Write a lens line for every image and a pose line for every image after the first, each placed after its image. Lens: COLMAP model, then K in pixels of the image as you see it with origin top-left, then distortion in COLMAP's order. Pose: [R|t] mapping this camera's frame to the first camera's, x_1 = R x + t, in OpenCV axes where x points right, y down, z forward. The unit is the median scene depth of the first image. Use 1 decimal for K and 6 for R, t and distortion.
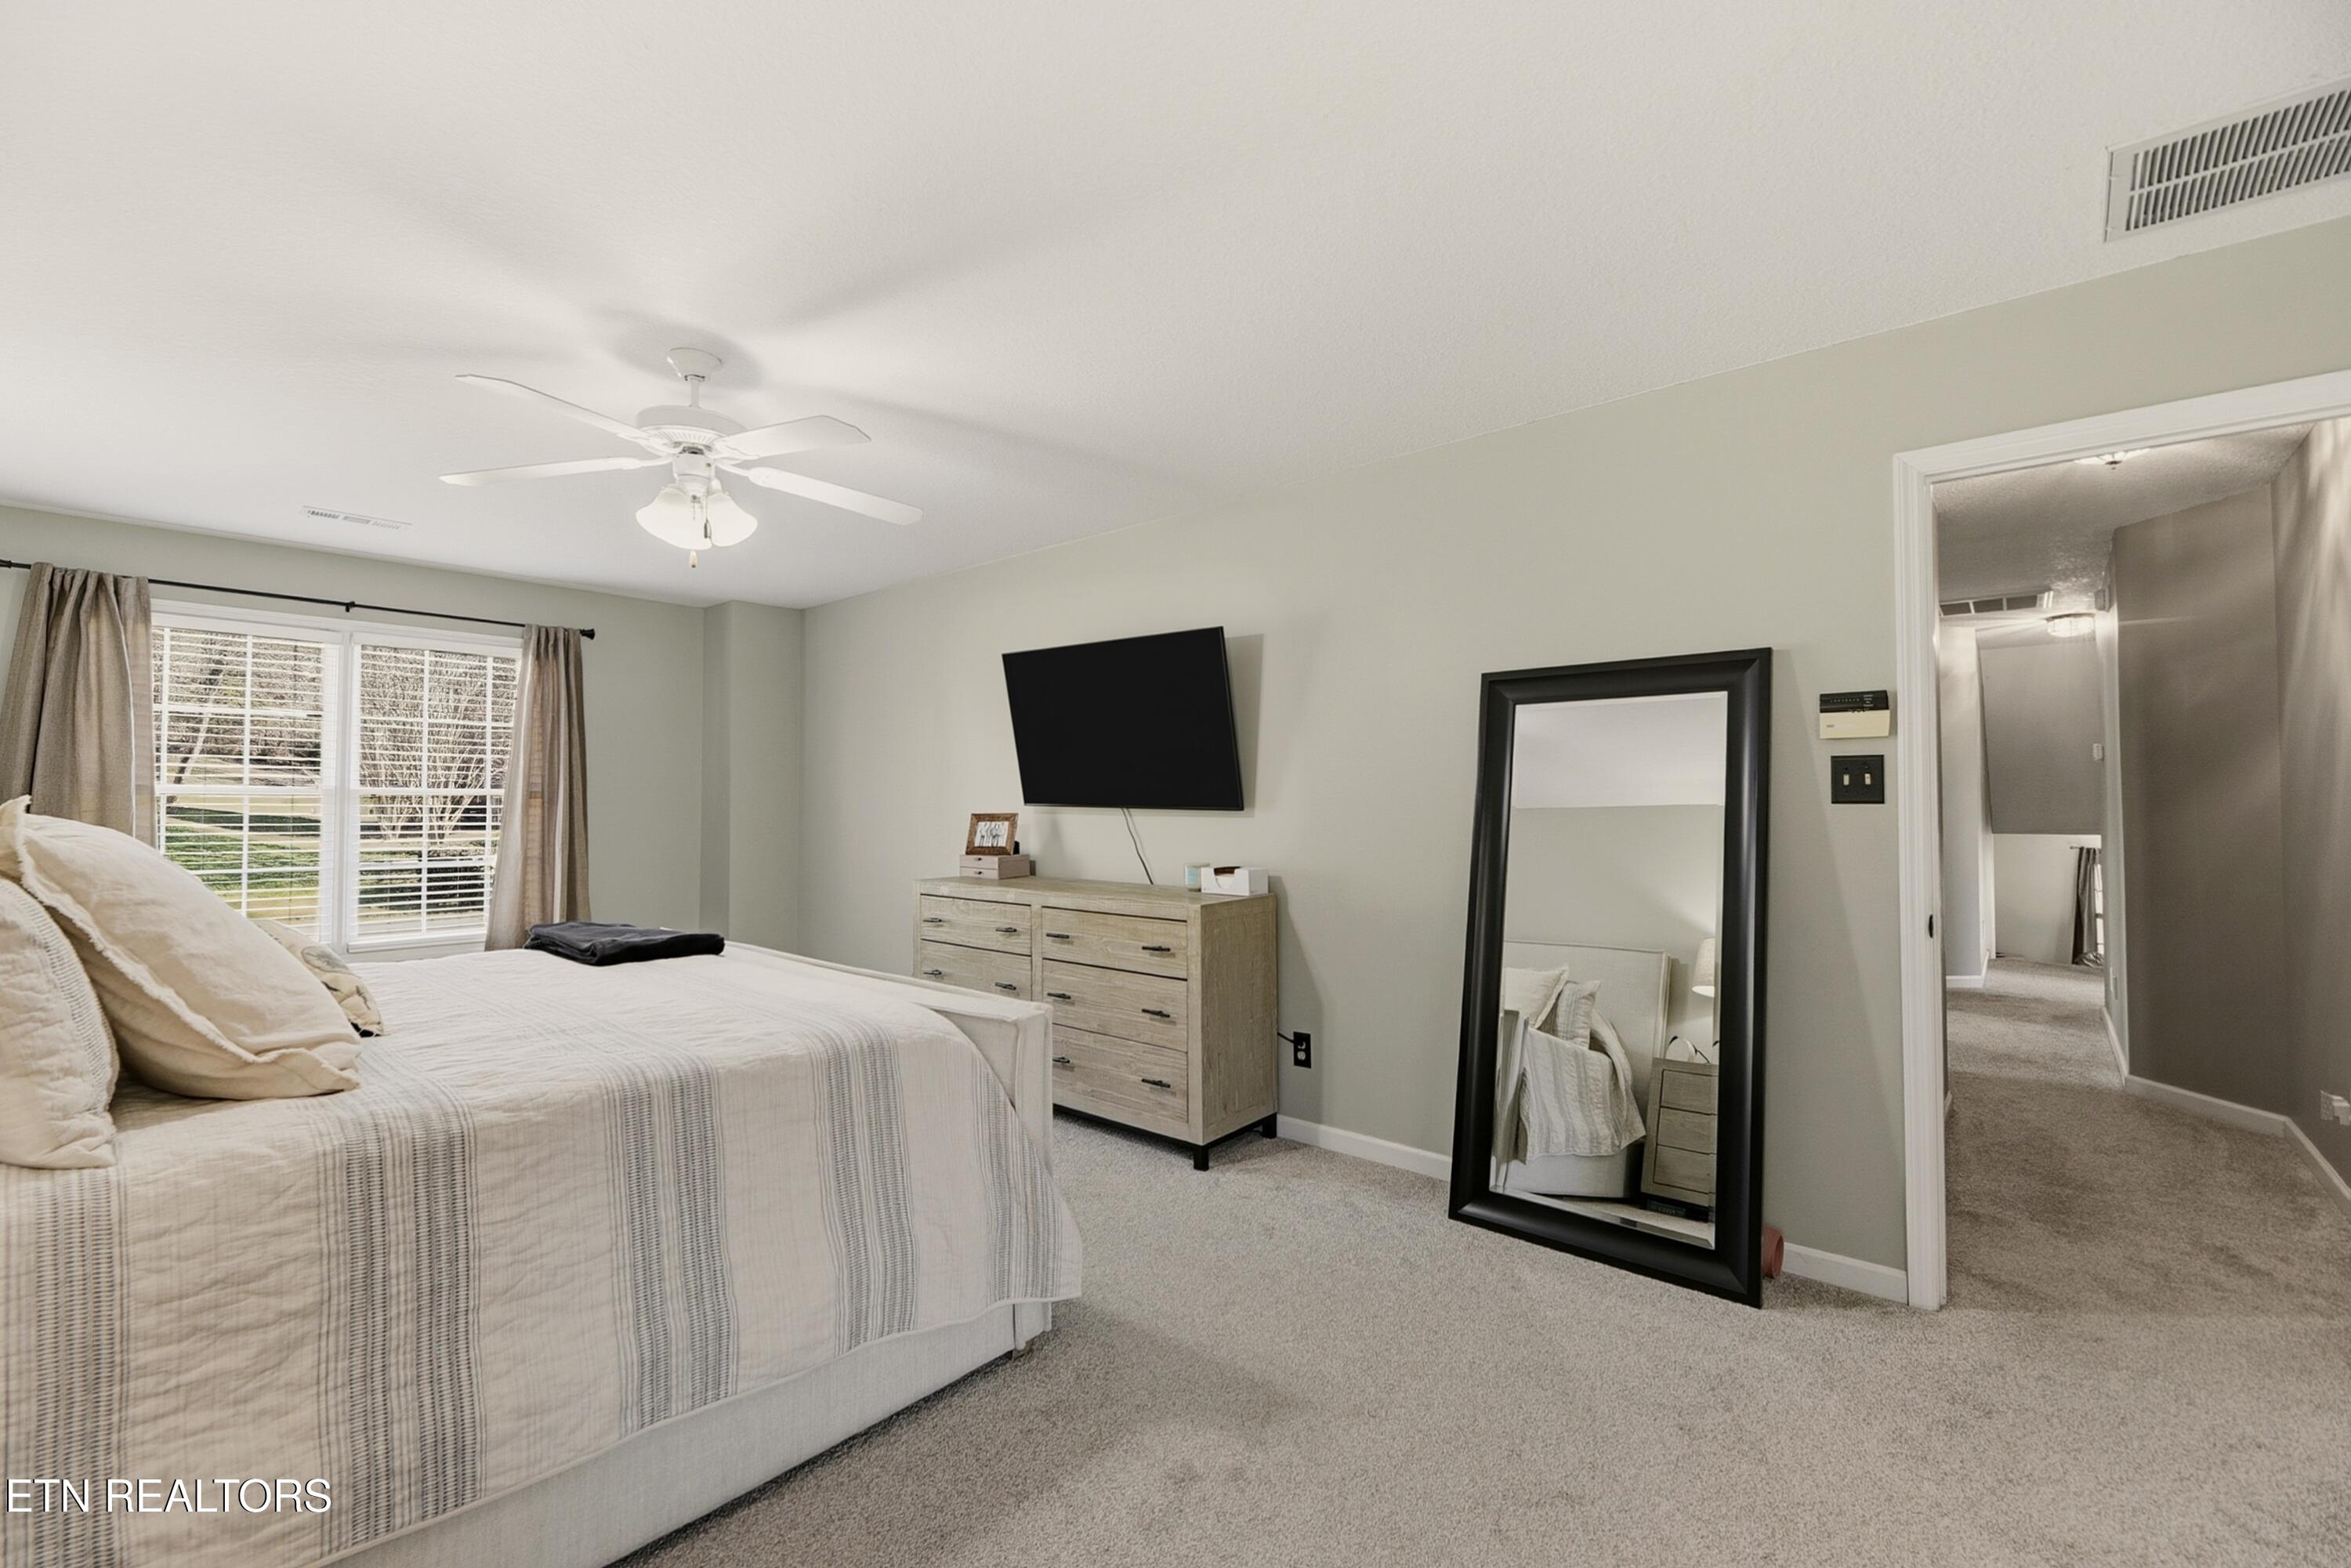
lens RADIAL K [[982.3, 0, 1171.3], [0, 982.3, 797.5], [0, 0, 1]] dist [-0.003017, -0.000294]
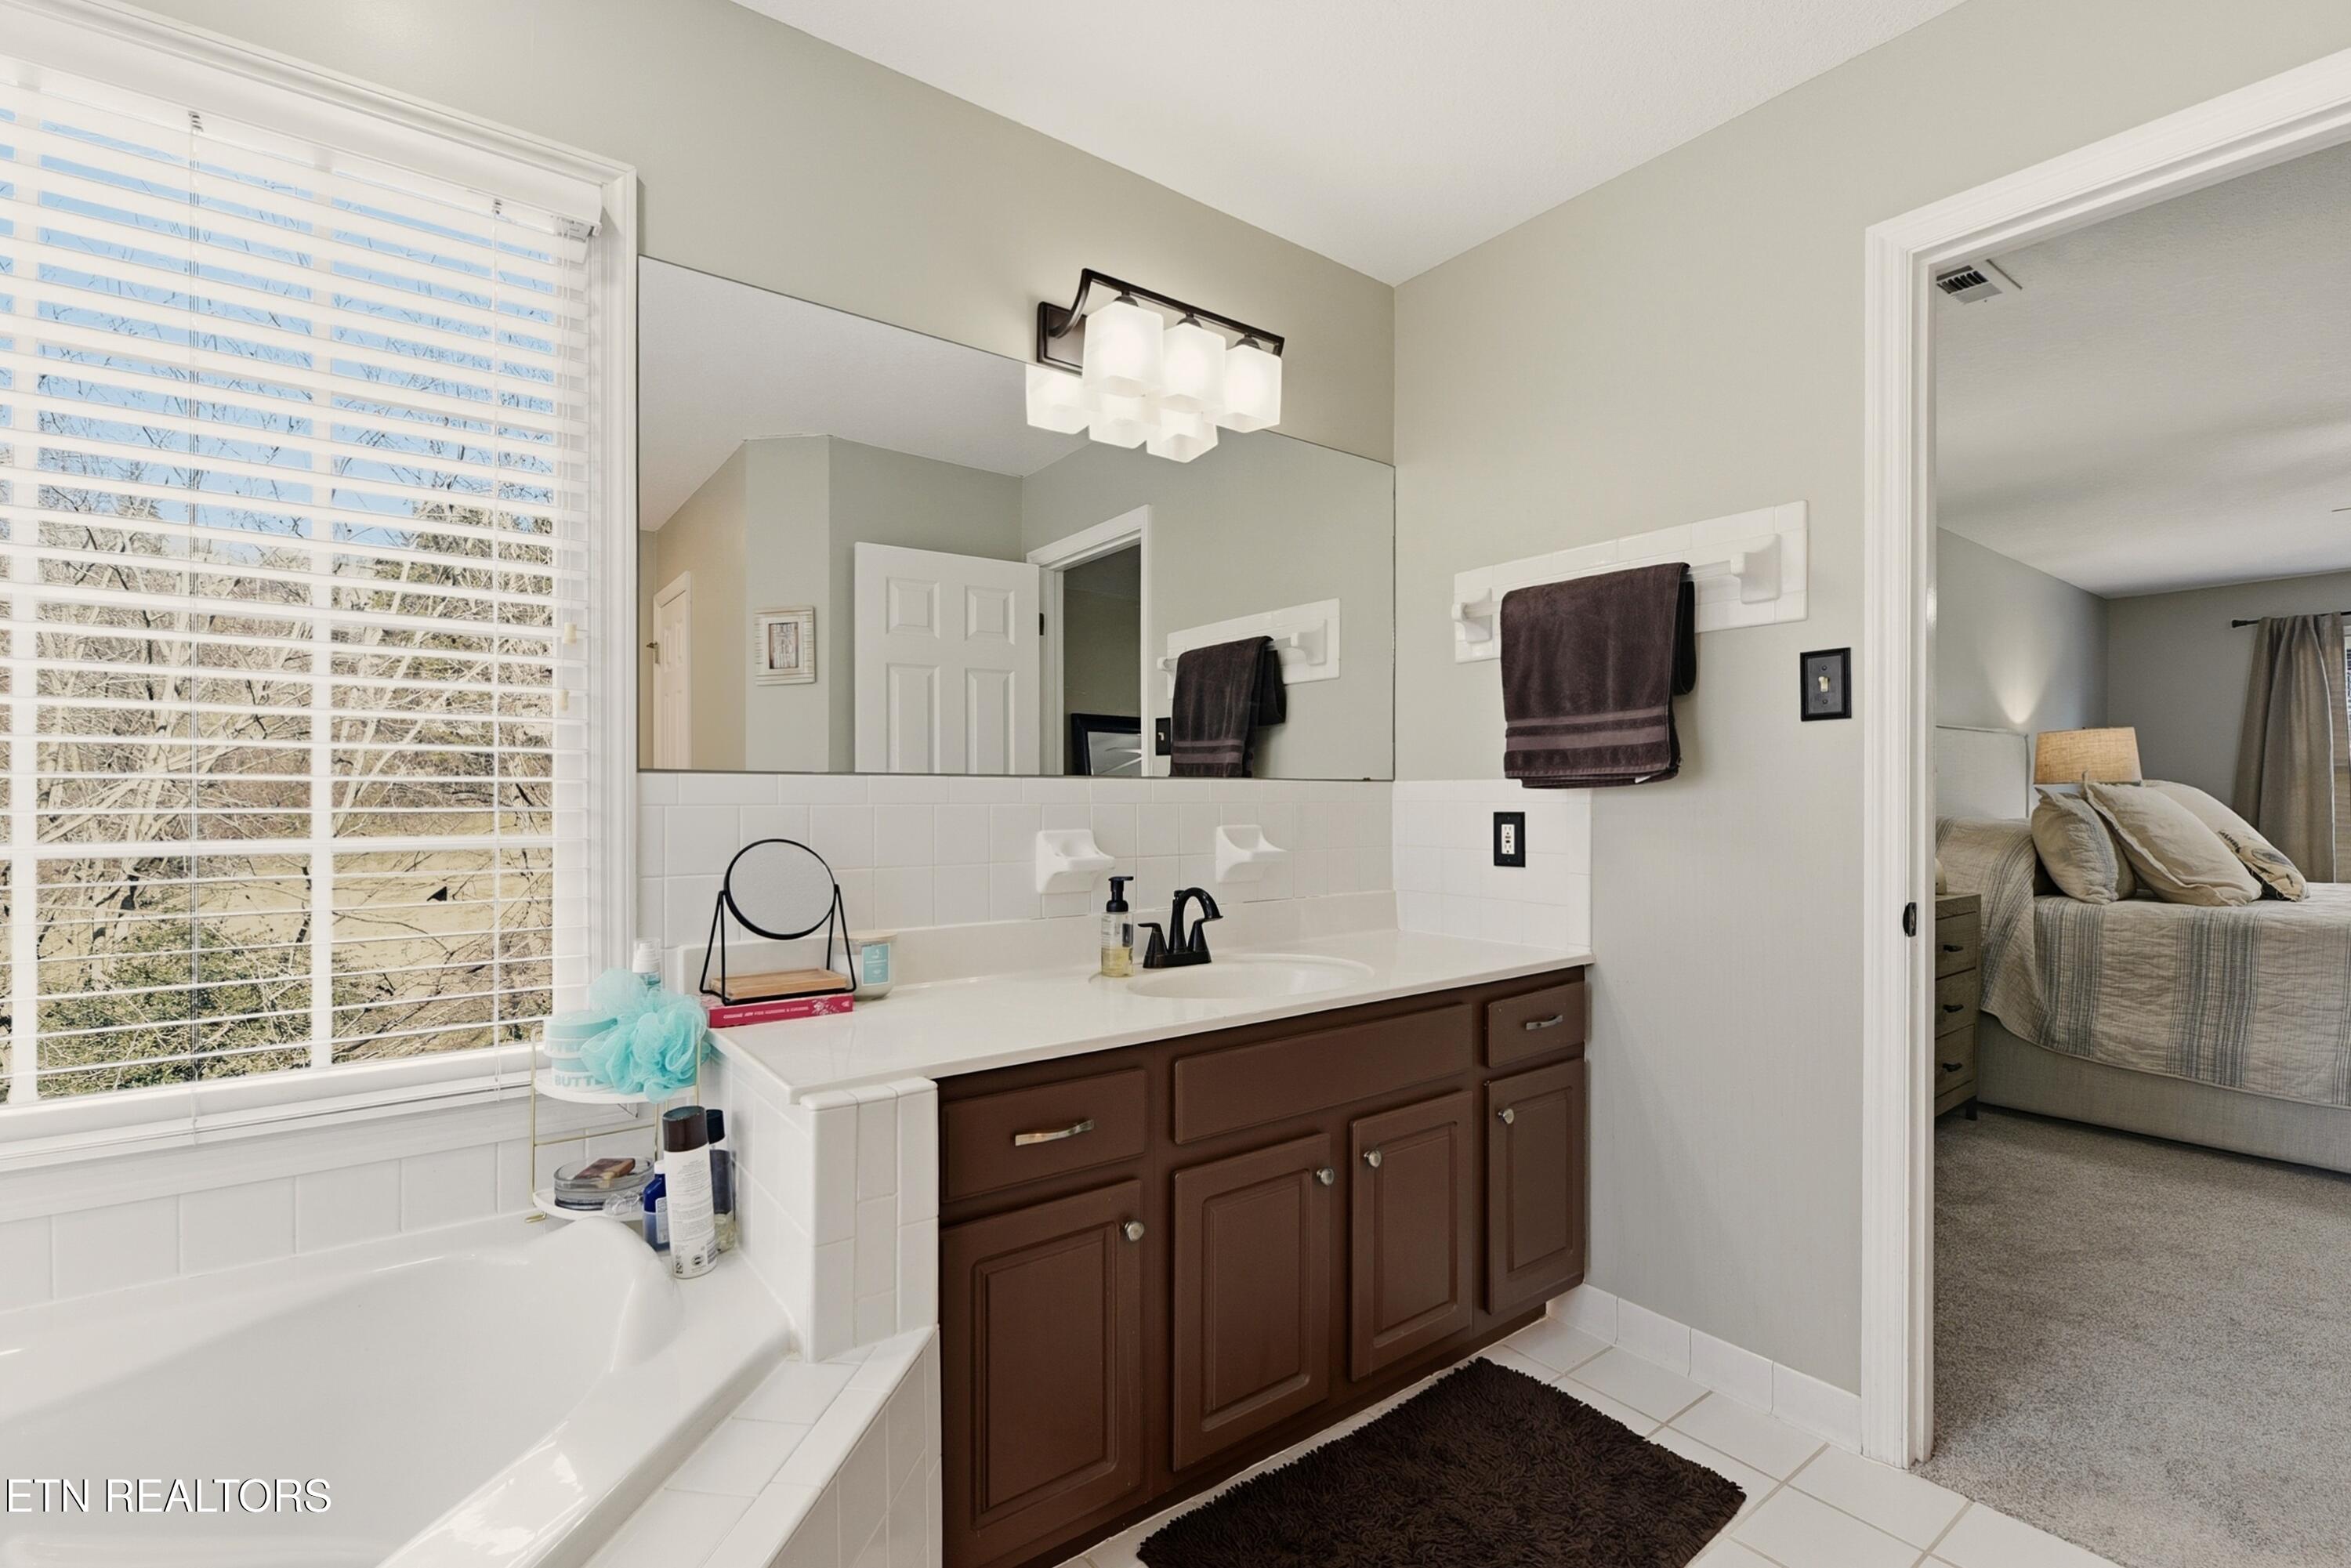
lens RADIAL K [[1038.4, 0, 1175.5], [0, 1038.4, 784.0], [0, 0, 1]] dist [-0.000084, -0.000026]
pose [[-0.205512, -0.012894, -0.978570, 1.947738], [0.009323, 0.999842, -0.015132, 0.054177], [0.978610, -0.012233, -0.205360, -0.794129]]
